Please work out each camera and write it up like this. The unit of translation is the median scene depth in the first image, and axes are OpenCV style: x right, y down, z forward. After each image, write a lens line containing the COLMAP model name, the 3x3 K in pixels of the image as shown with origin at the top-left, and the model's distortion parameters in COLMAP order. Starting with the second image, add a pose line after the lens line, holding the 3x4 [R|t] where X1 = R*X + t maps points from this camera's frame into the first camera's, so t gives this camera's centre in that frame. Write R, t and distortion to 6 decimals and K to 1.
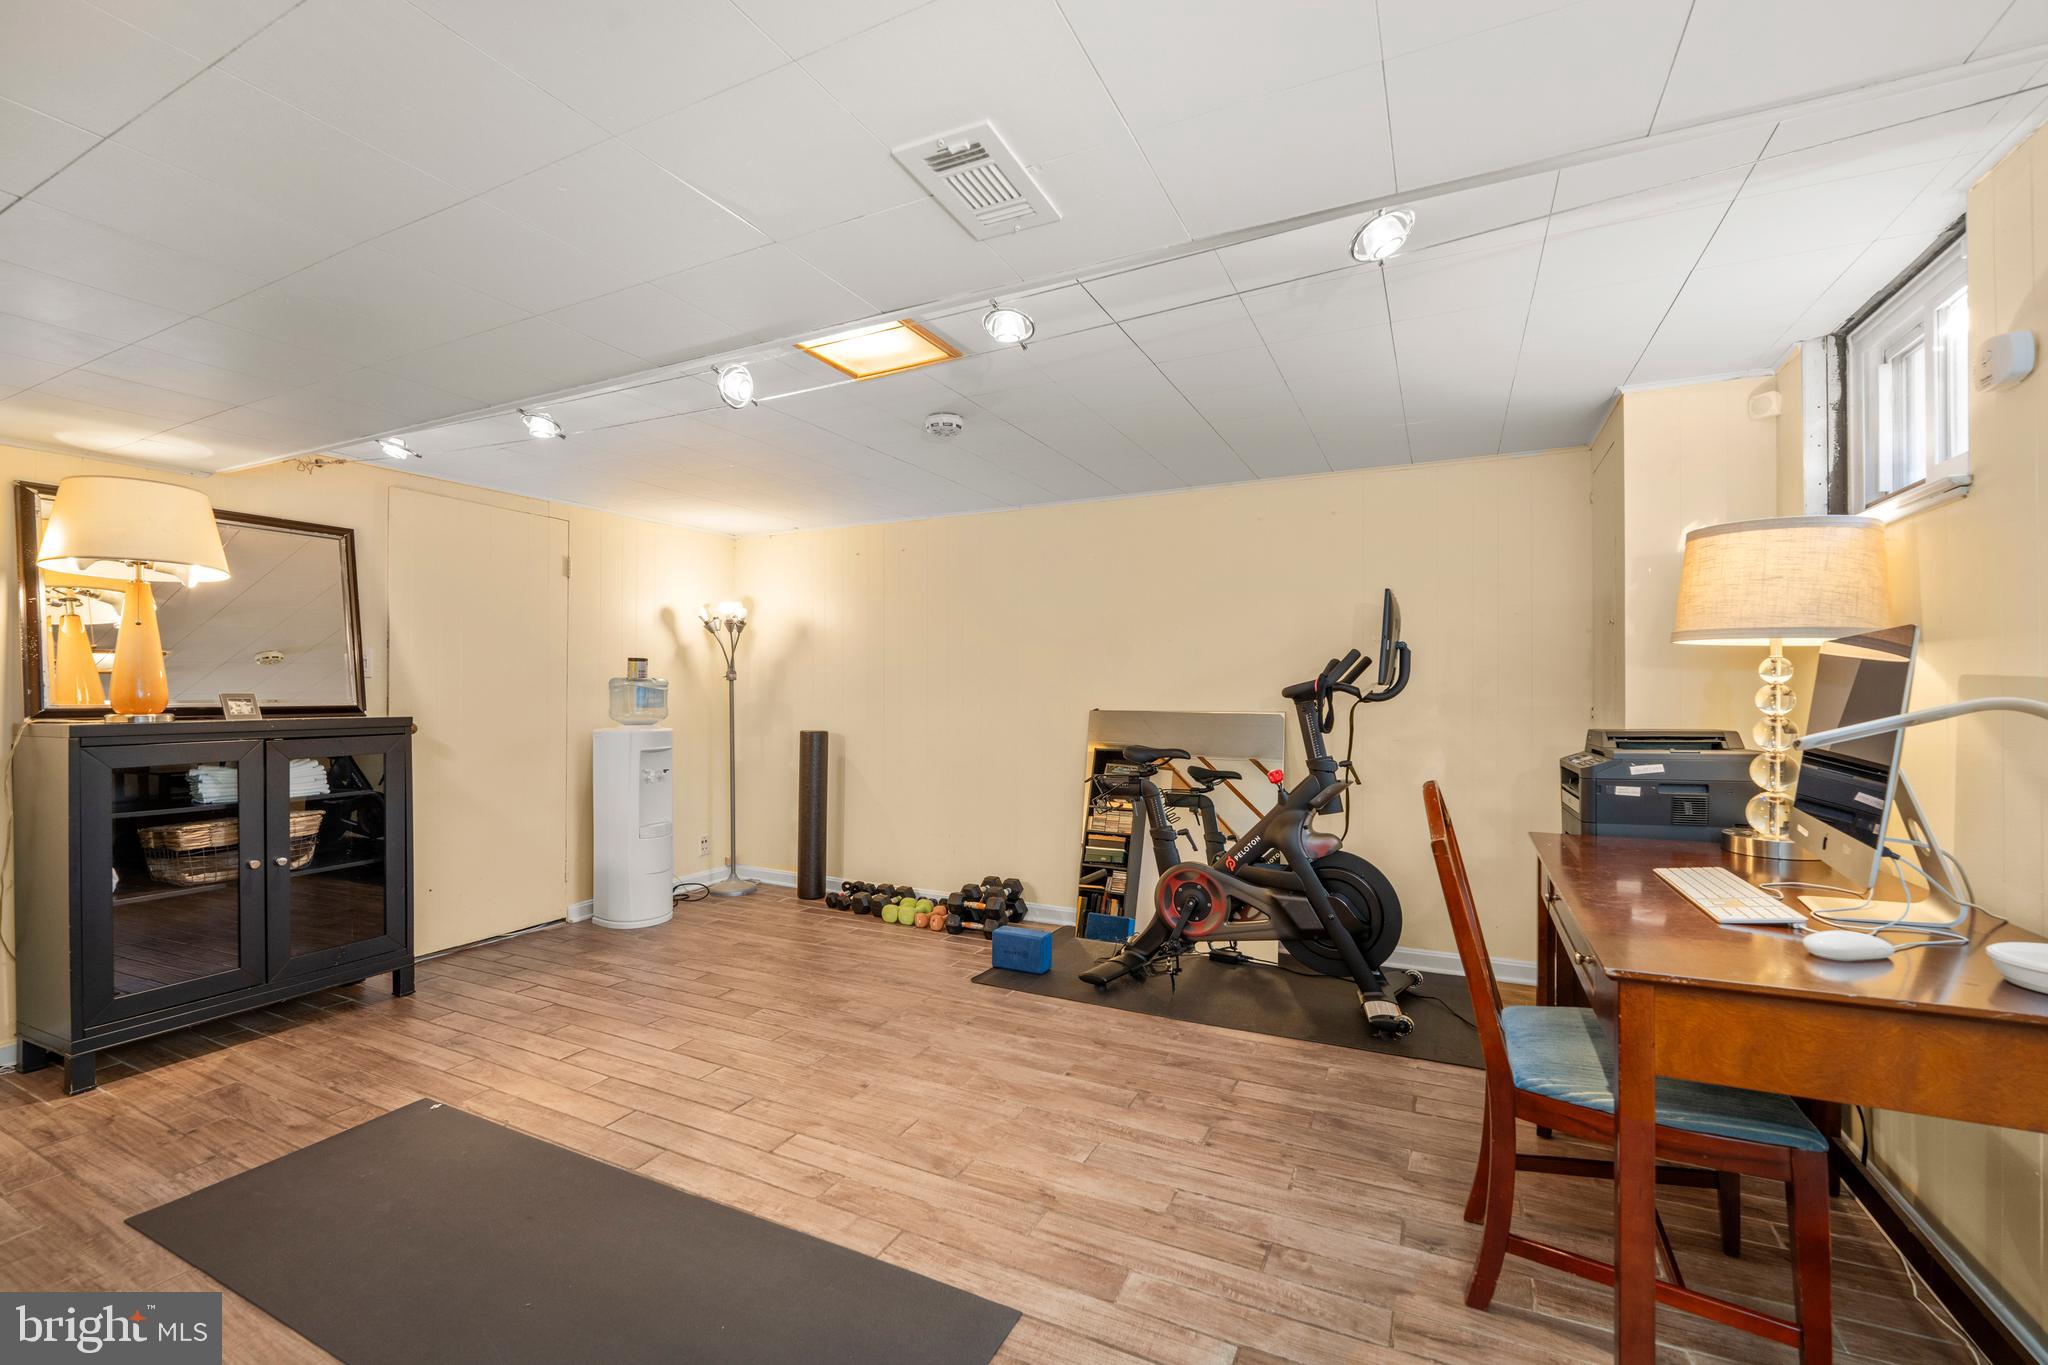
lens RADIAL K [[849.9, 0, 1023.7], [0, 849.9, 672.0], [0, 0, 1]] dist [-0.000826, -0.000438]
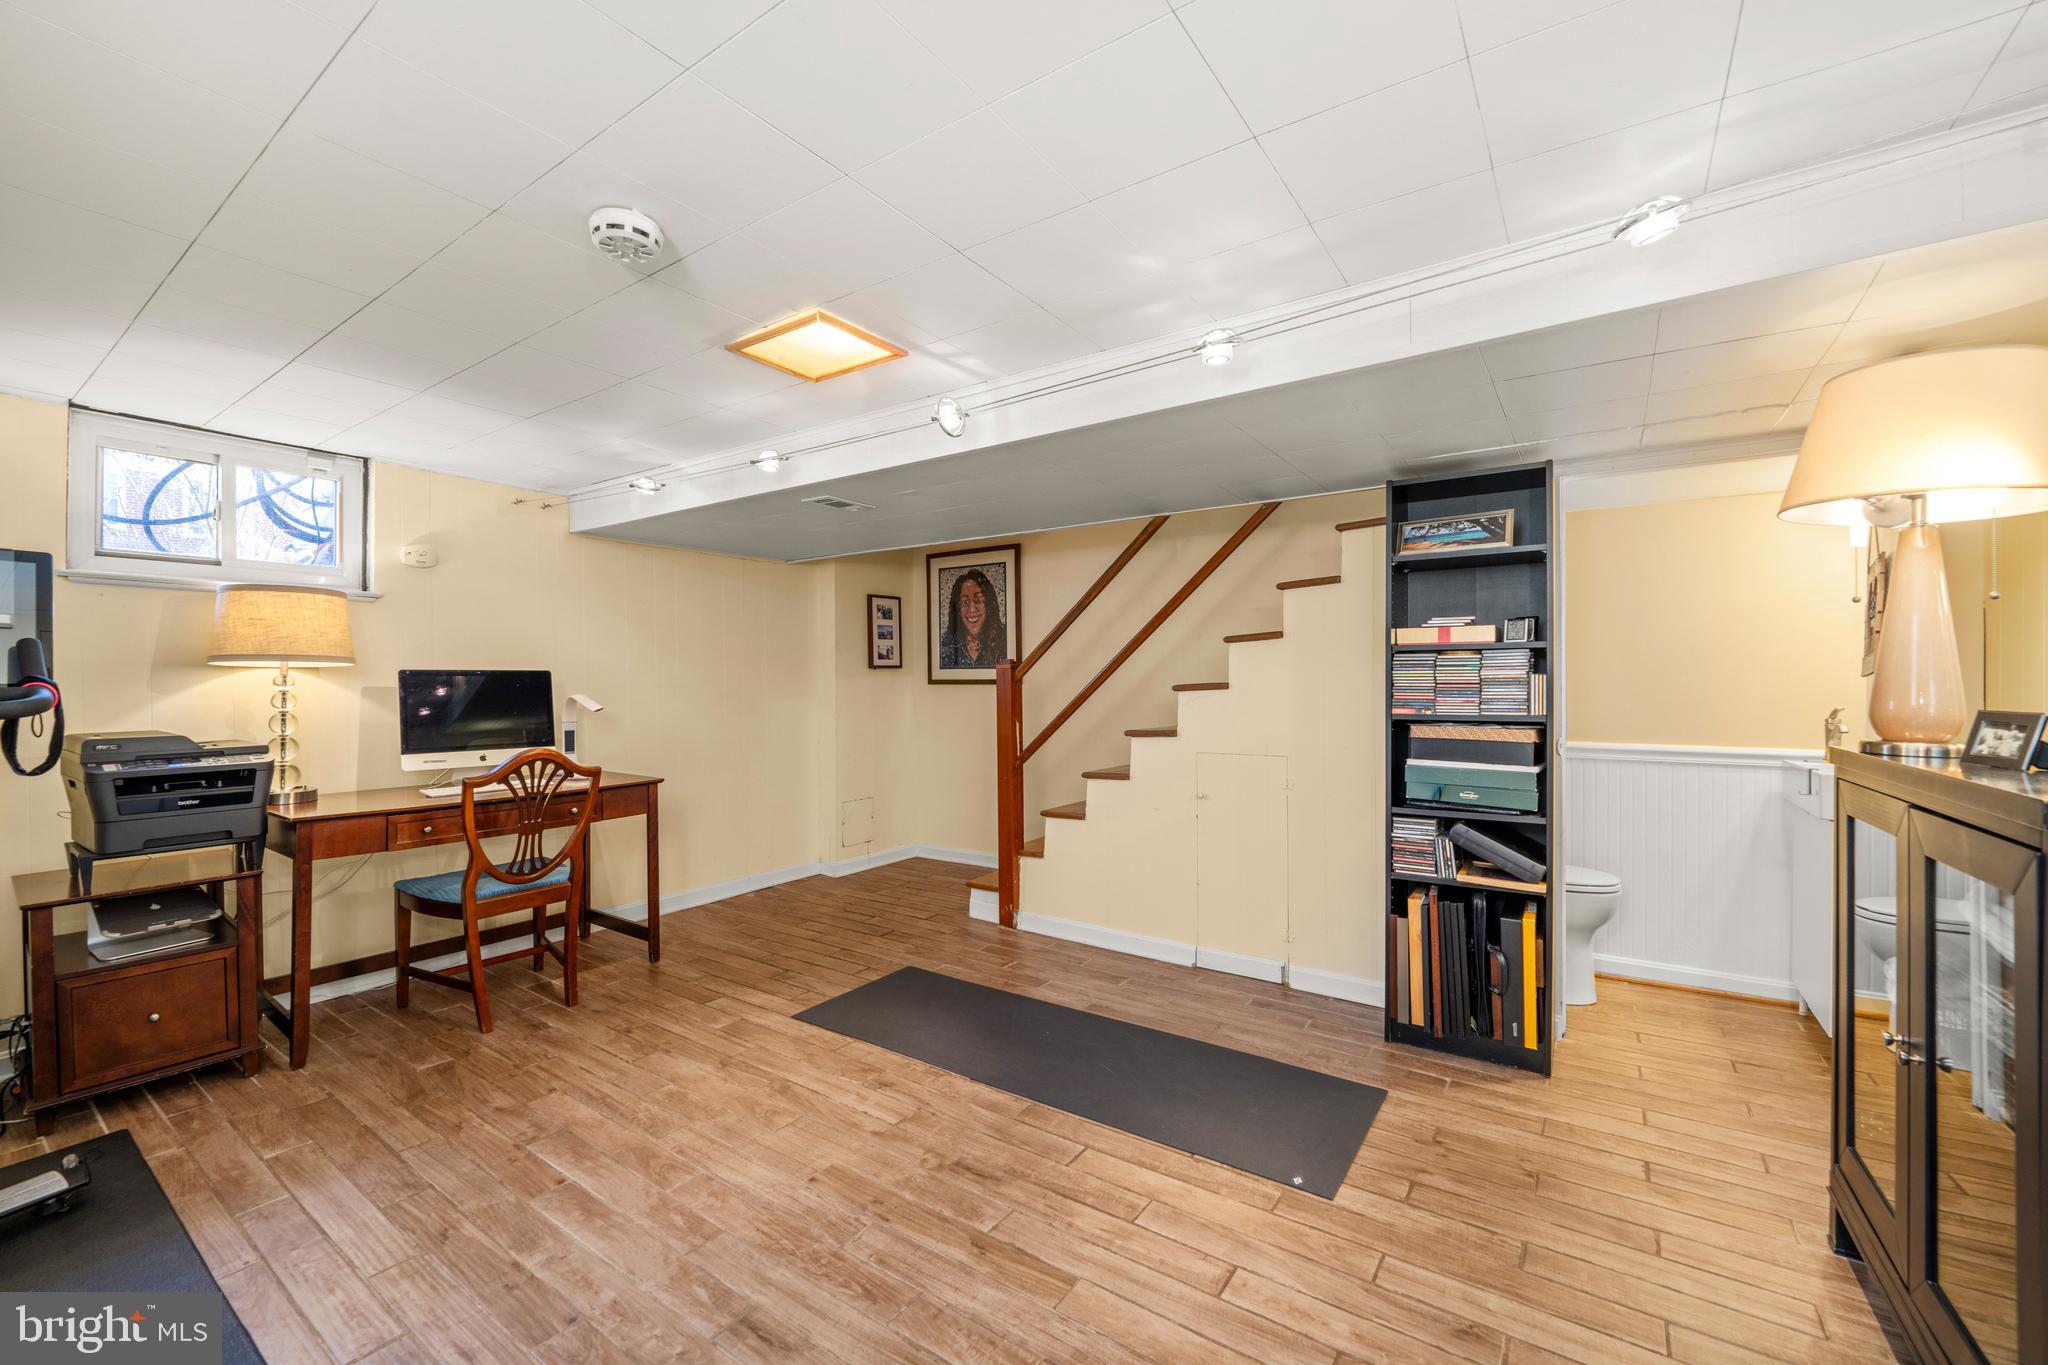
lens RADIAL K [[846.1, 0, 1018.3], [0, 846.1, 700.5], [0, 0, 1]] dist [-0.009894, -0.000353]
pose [[-0.987234, -0.000104, 0.159279, -0.566583], [0.000377, 0.999995, 0.002993, 0.021845], [-0.159278, 0.003015, -0.987229, 1.948783]]
